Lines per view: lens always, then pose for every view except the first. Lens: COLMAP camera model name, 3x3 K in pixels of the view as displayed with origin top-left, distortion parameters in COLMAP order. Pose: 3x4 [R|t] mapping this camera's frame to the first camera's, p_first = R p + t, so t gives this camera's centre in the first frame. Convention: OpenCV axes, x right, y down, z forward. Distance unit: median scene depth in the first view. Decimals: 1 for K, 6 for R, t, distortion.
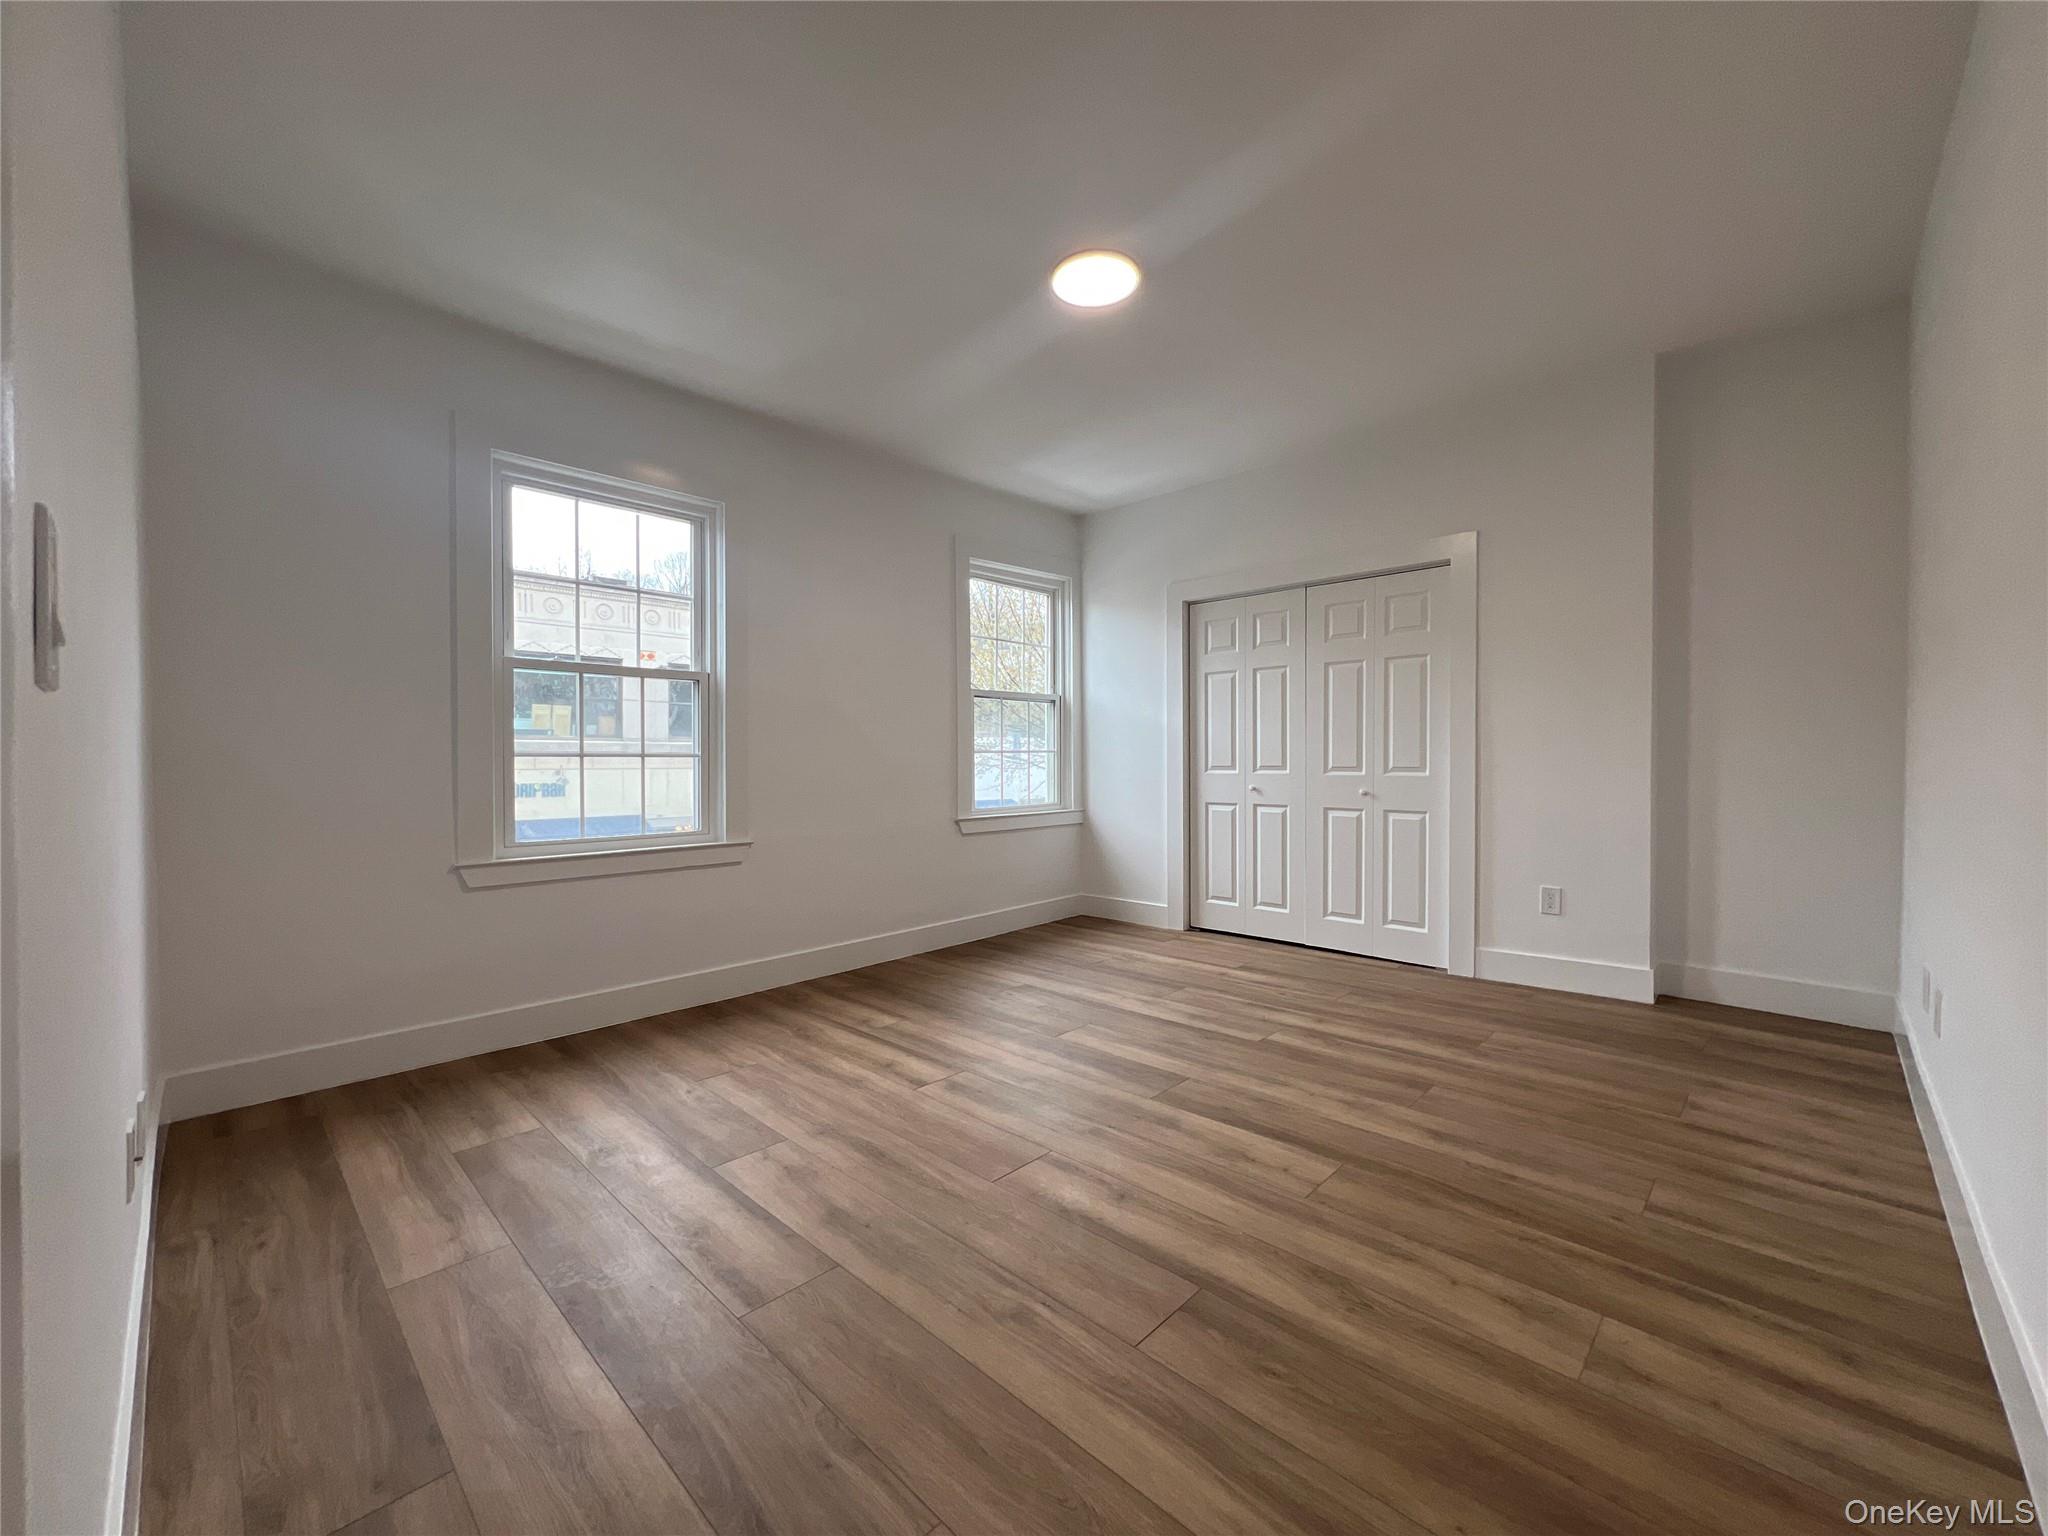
lens RADIAL K [[817.2, 0, 1023.0], [0, 817.2, 780.5], [0, 0, 1]] dist [-0.002248, 0.000373]
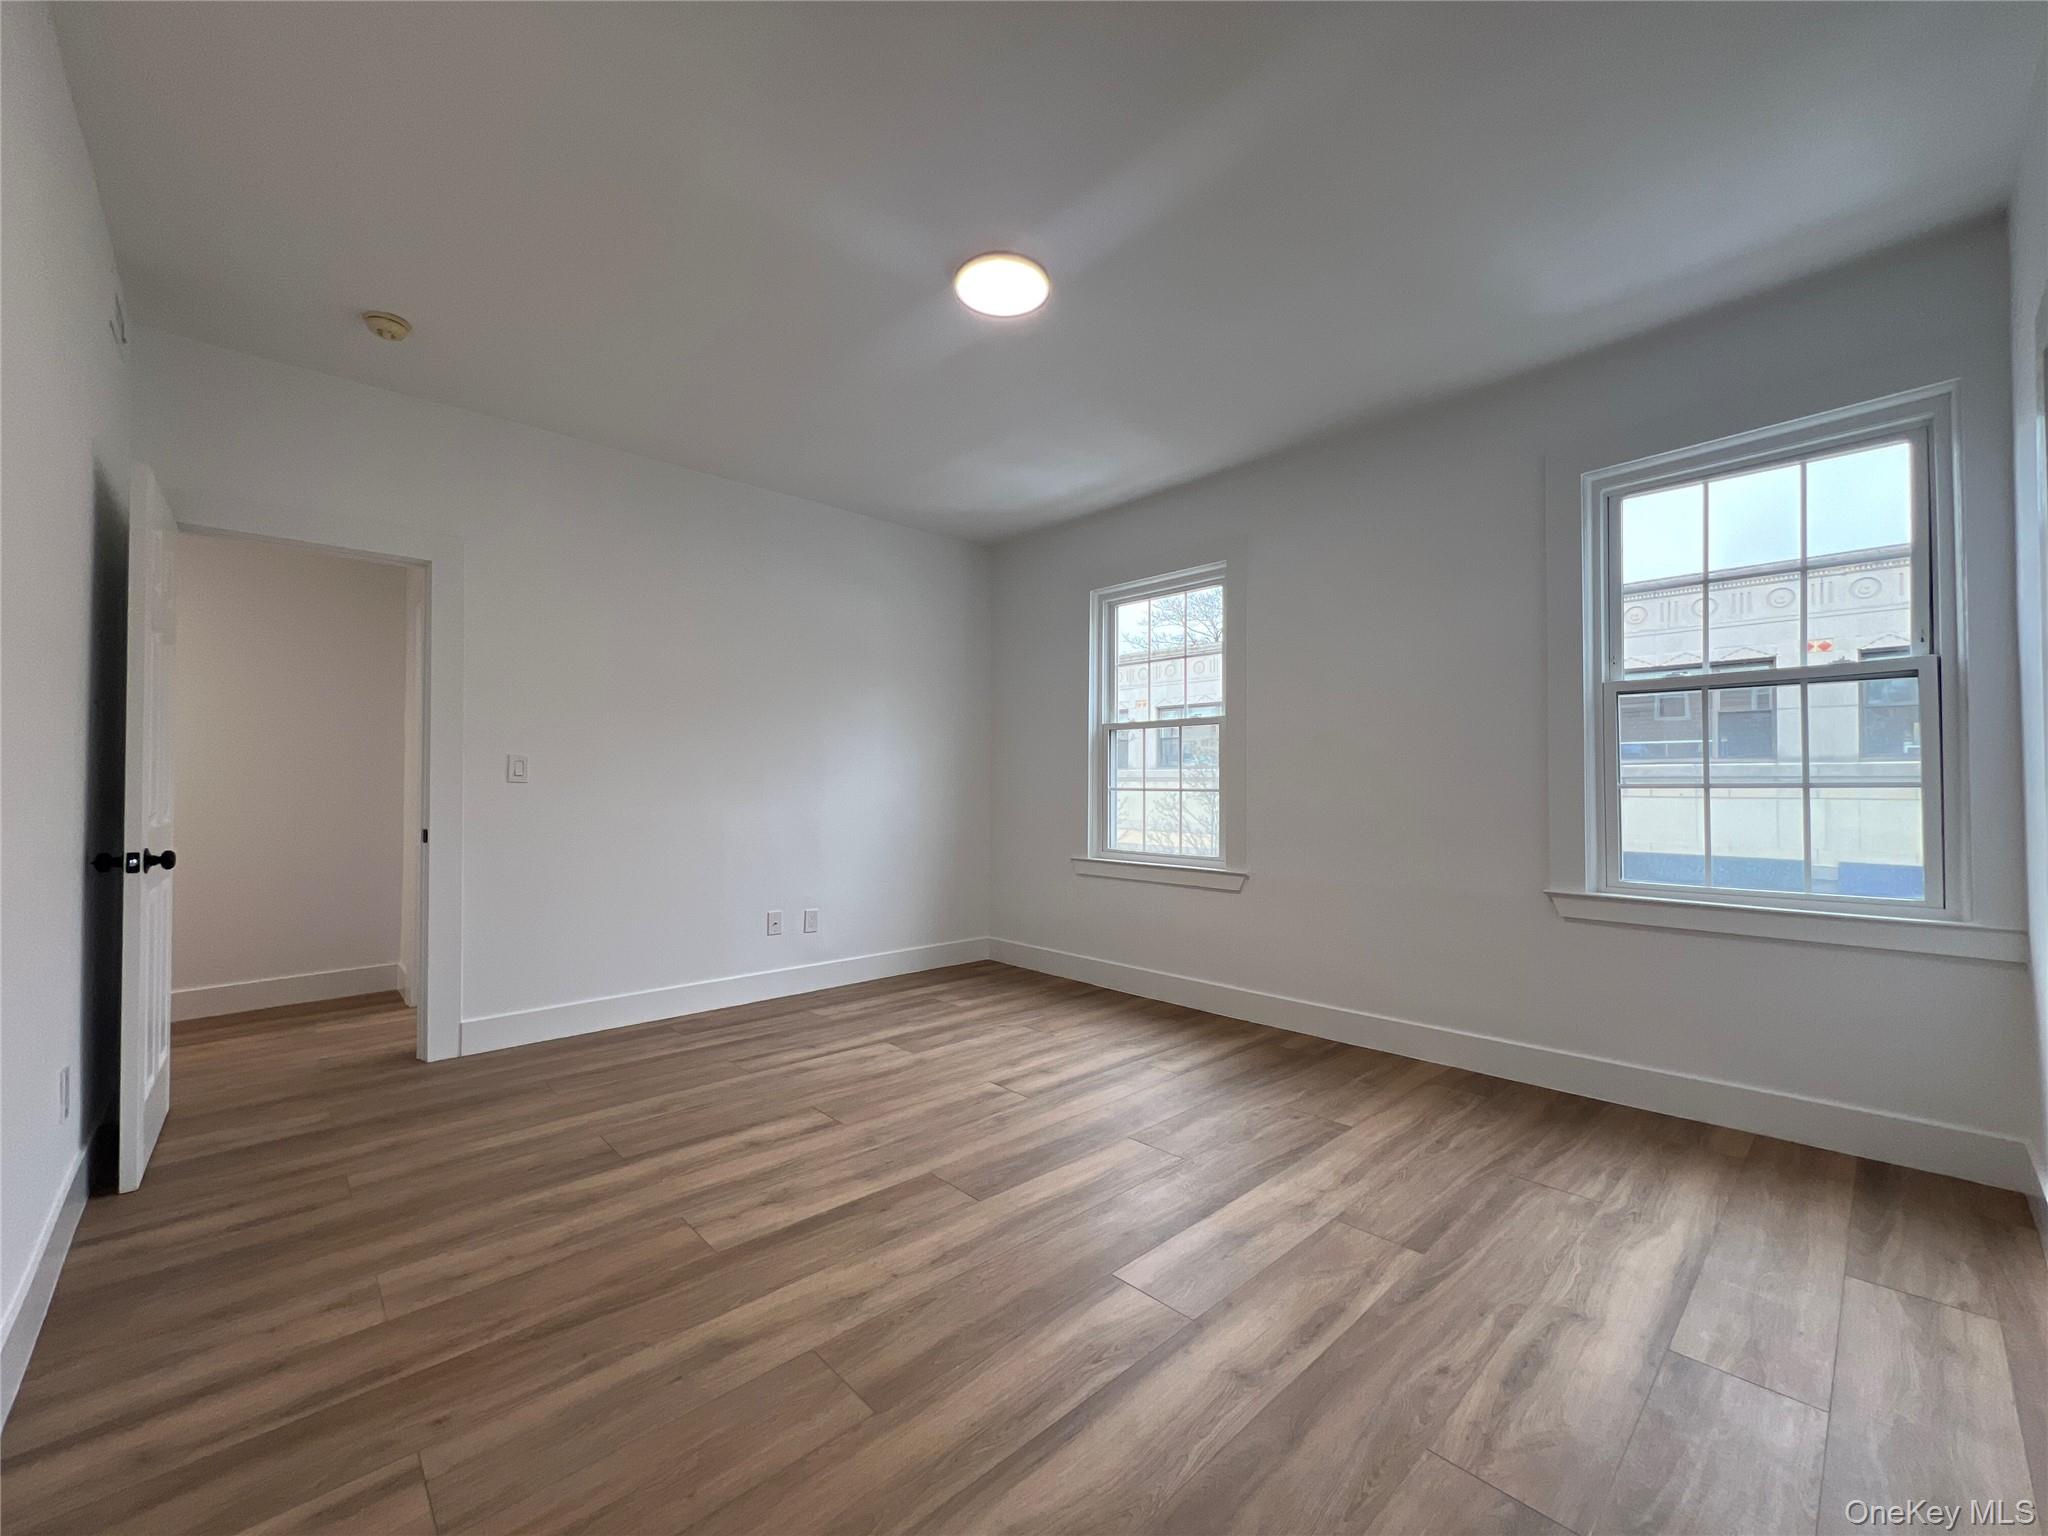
lens RADIAL K [[817.2, 0, 1022.9], [0, 817.2, 768.1], [0, 0, 1]] dist [-0.002248, 0.000373]
pose [[-0.046016, -0.017183, -0.998793, 0.752742], [-0.027663, 0.999491, -0.015921, -0.035290], [0.998558, 0.026897, -0.046468, 0.798335]]
